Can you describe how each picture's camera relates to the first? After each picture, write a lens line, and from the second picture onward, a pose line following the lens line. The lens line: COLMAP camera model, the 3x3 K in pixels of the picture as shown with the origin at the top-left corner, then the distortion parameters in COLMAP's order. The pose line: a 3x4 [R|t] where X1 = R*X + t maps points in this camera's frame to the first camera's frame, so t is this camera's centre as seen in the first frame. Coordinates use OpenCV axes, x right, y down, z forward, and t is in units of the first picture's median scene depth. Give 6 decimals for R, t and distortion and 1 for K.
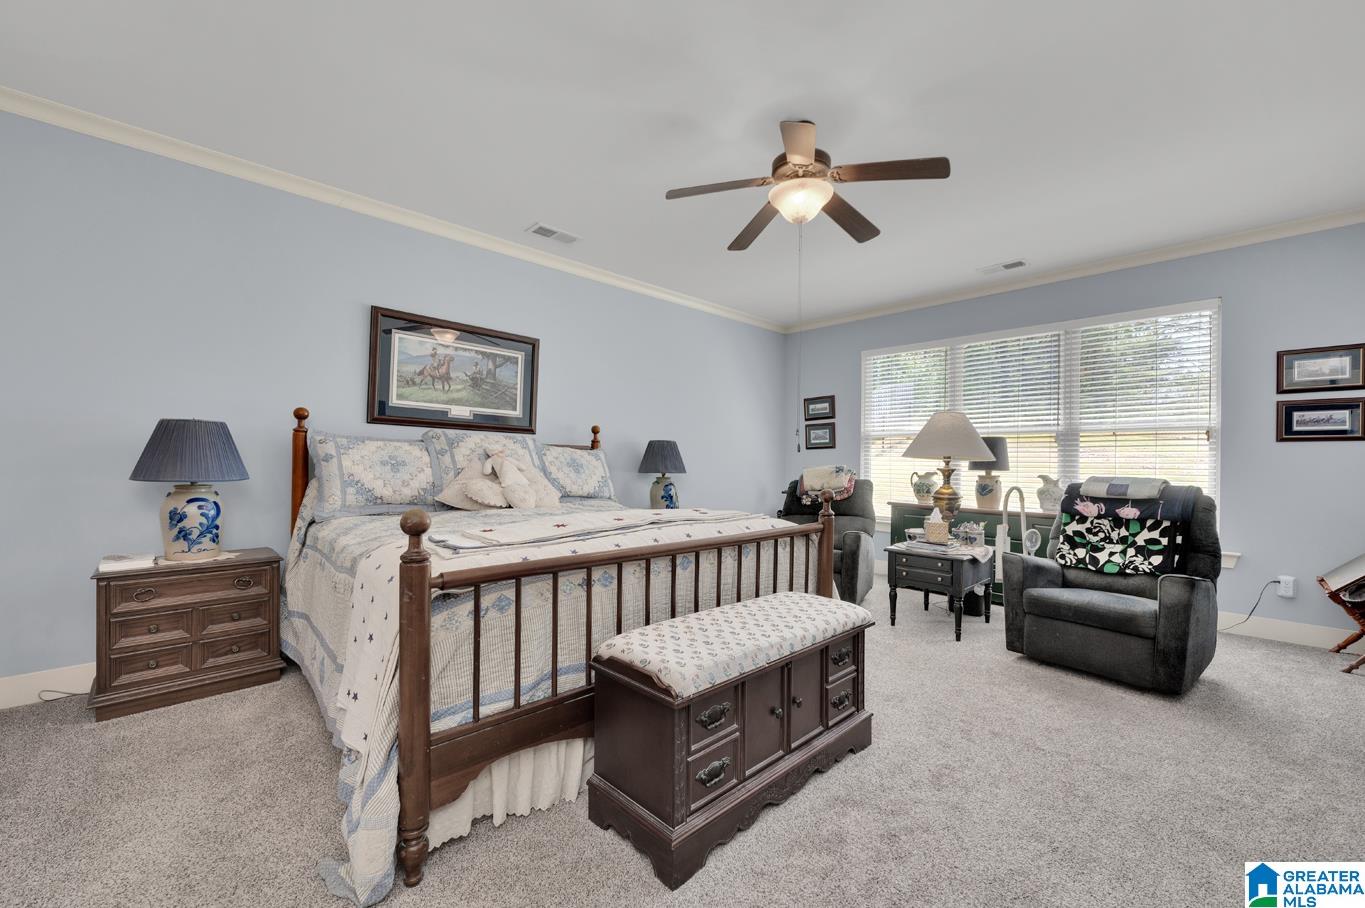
lens RADIAL K [[539.3, 0, 680.9], [0, 539.3, 454.1], [0, 0, 1]] dist [0.001332, -0.000434]
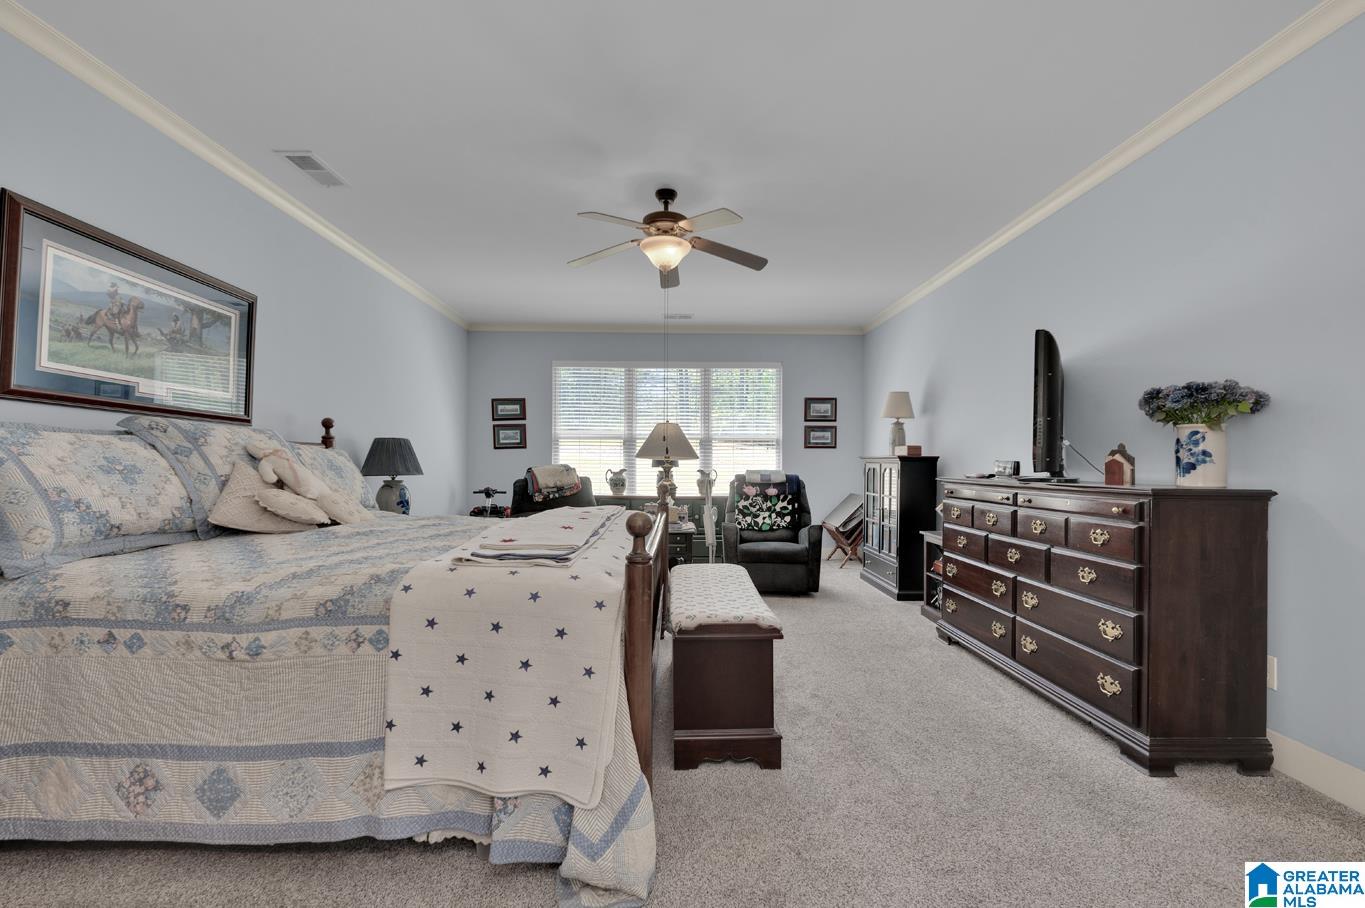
lens RADIAL K [[539.3, 0, 681.7], [0, 539.3, 453.6], [0, 0, 1]] dist [0.001332, -0.000434]
pose [[0.674716, 0.003229, 0.738070, -0.507547], [-0.005236, 0.999986, 0.000412, -0.004330], [-0.738059, -0.004142, 0.674724, 0.102056]]
